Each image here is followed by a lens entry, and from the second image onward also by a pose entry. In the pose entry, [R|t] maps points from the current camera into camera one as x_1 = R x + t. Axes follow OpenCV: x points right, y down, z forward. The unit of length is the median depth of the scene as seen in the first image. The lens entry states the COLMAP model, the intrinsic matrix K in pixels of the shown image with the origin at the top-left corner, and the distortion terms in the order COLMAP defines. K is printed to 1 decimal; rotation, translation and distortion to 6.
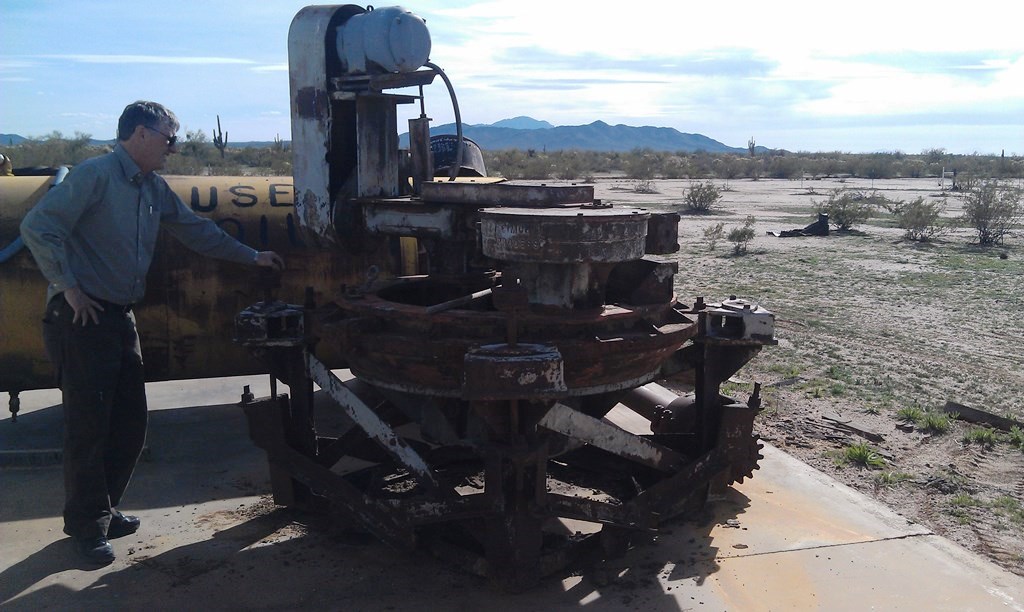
lens RADIAL K [[1040.6, 0, 512.0], [0, 1040.6, 306.0], [0, 0, 1]] dist [0.002700, -0.163719]
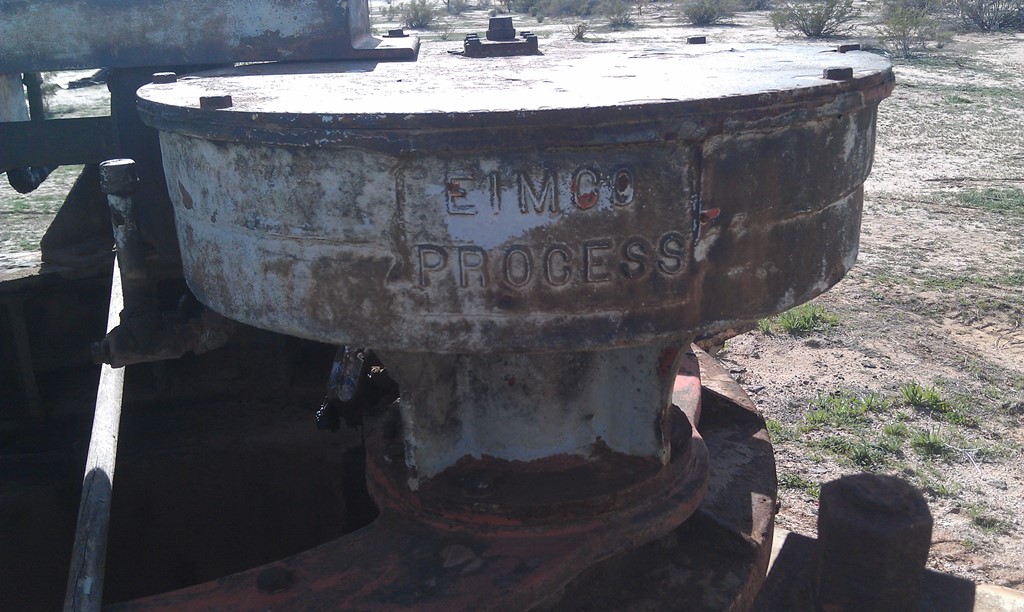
lens RADIAL K [[1044.0, 0, 512.0], [0, 1044.0, 306.0], [0, 0, 1]] dist [-0.005140, -0.009931]
pose [[0.755275, -0.228825, 0.614166, -0.087479], [0.134526, 0.971245, 0.196431, -0.066798], [-0.641454, -0.065738, 0.764340, 0.632669]]
